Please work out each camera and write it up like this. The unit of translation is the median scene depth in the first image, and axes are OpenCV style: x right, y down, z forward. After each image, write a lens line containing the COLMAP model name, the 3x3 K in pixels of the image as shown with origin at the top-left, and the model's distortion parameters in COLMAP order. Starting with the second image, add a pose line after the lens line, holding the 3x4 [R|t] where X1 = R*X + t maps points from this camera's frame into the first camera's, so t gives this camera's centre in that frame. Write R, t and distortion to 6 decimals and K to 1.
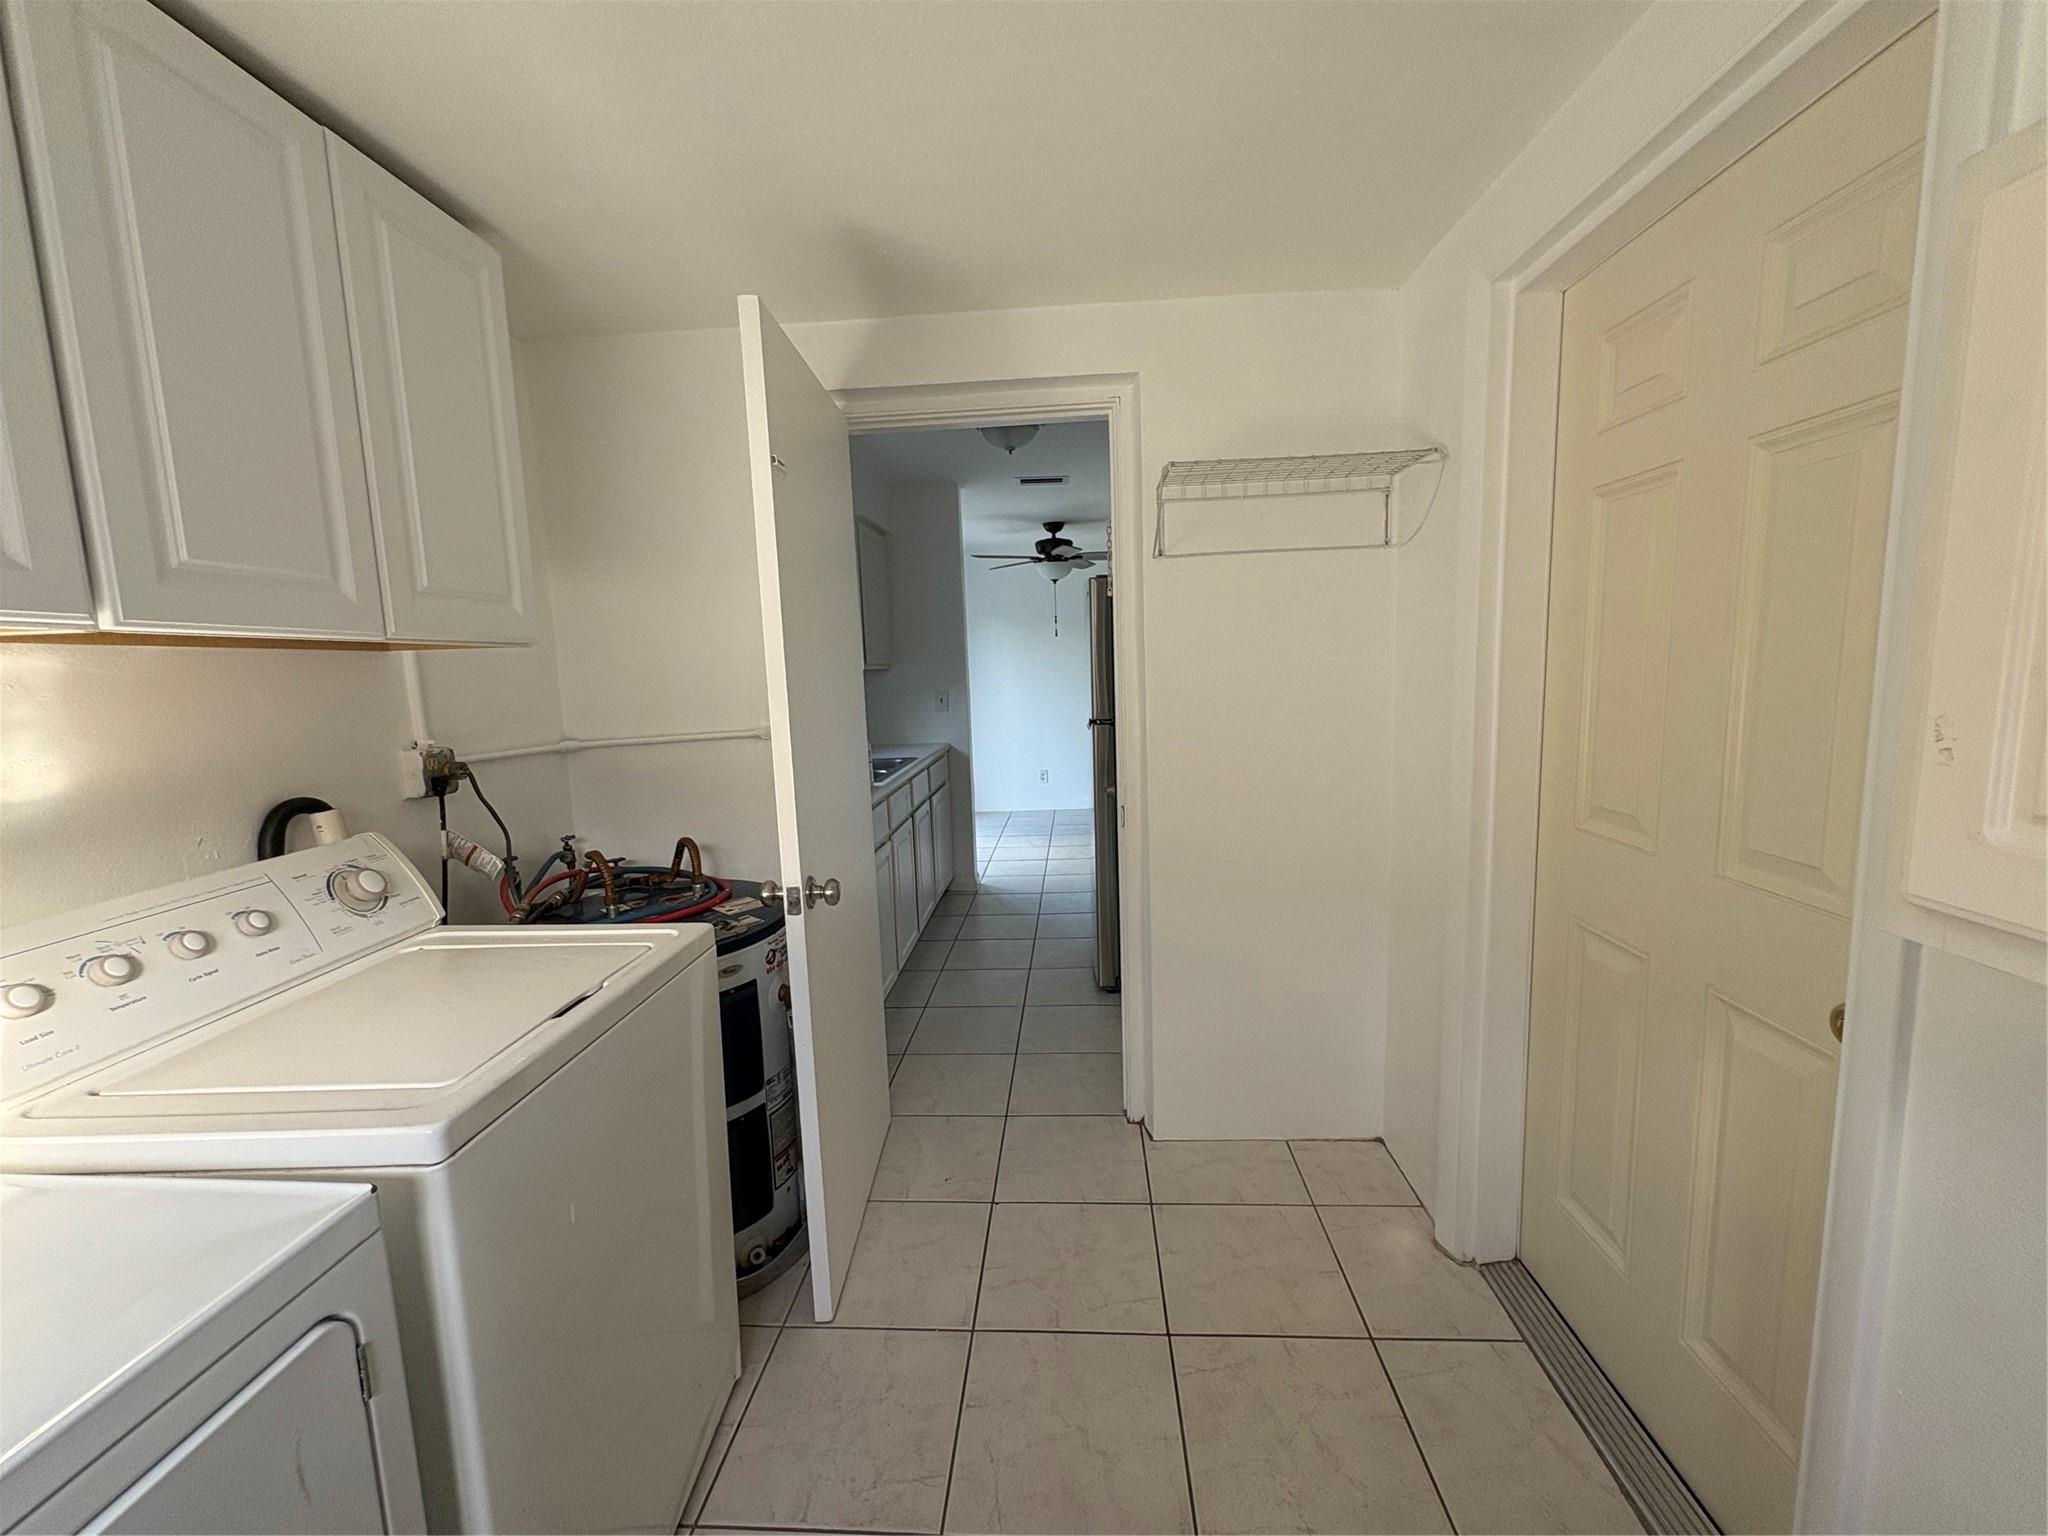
lens RADIAL K [[815.2, 0, 1022.2], [0, 815.2, 764.3], [0, 0, 1]] dist [0.000960, -0.000090]
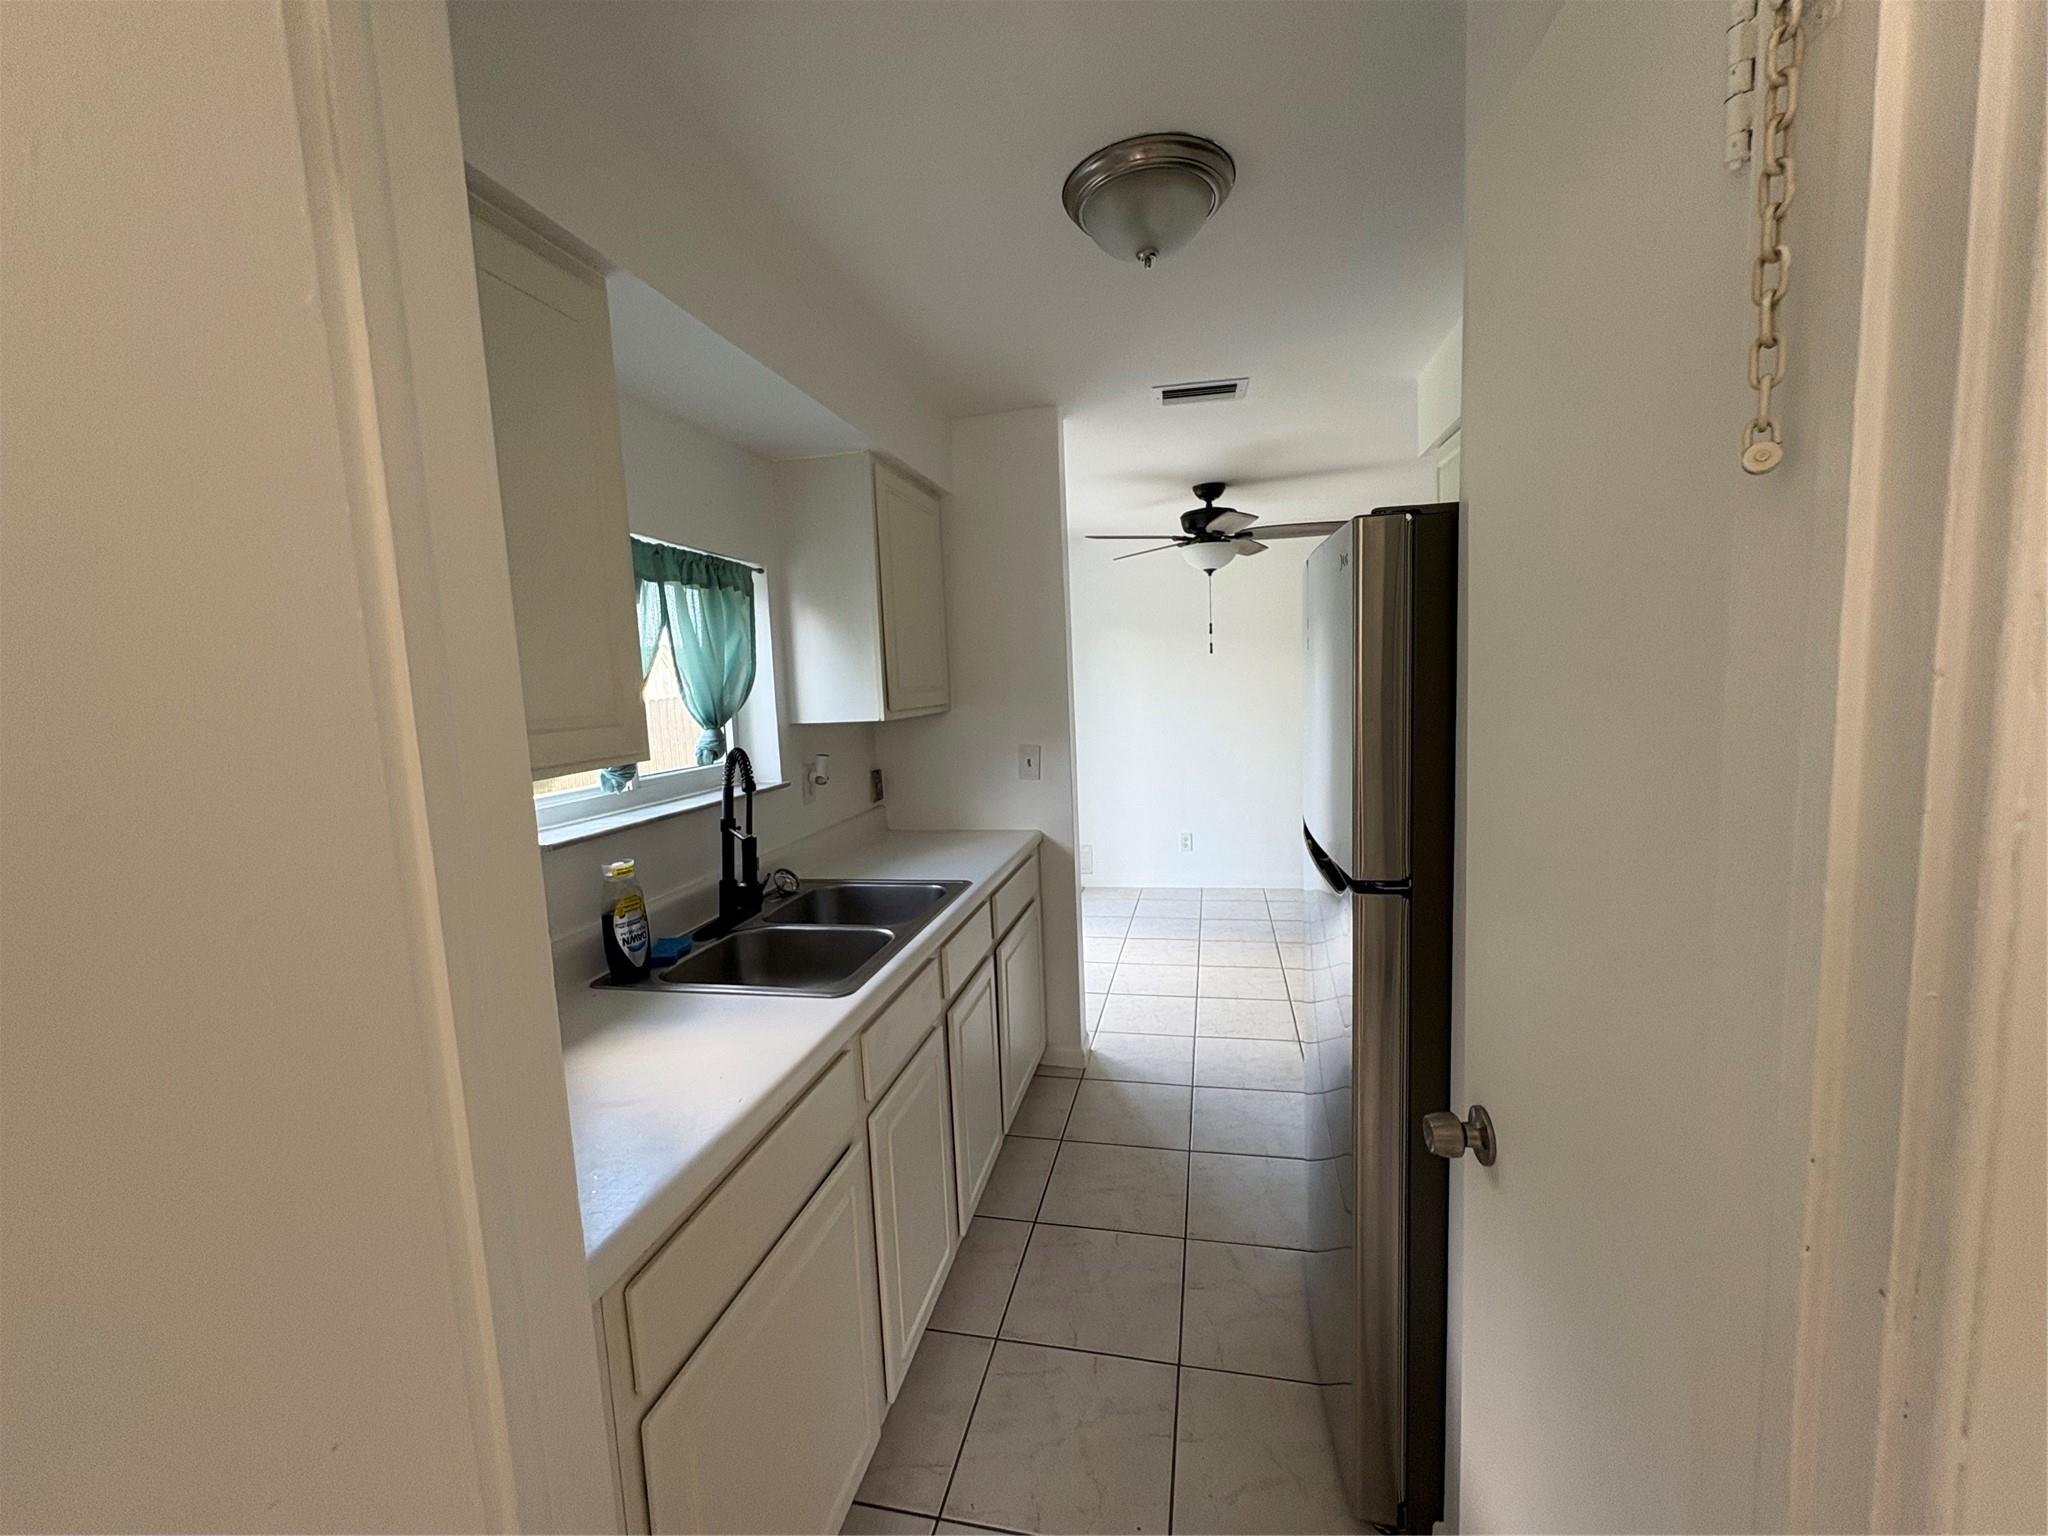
lens RADIAL K [[815.2, 0, 1007.1], [0, 815.2, 770.7], [0, 0, 1]] dist [0.000960, -0.000090]
pose [[0.984437, 0.008932, -0.175509, -0.006537], [-0.010392, 0.999919, -0.007405, -0.062514], [0.175429, 0.009114, 0.984450, 0.361230]]
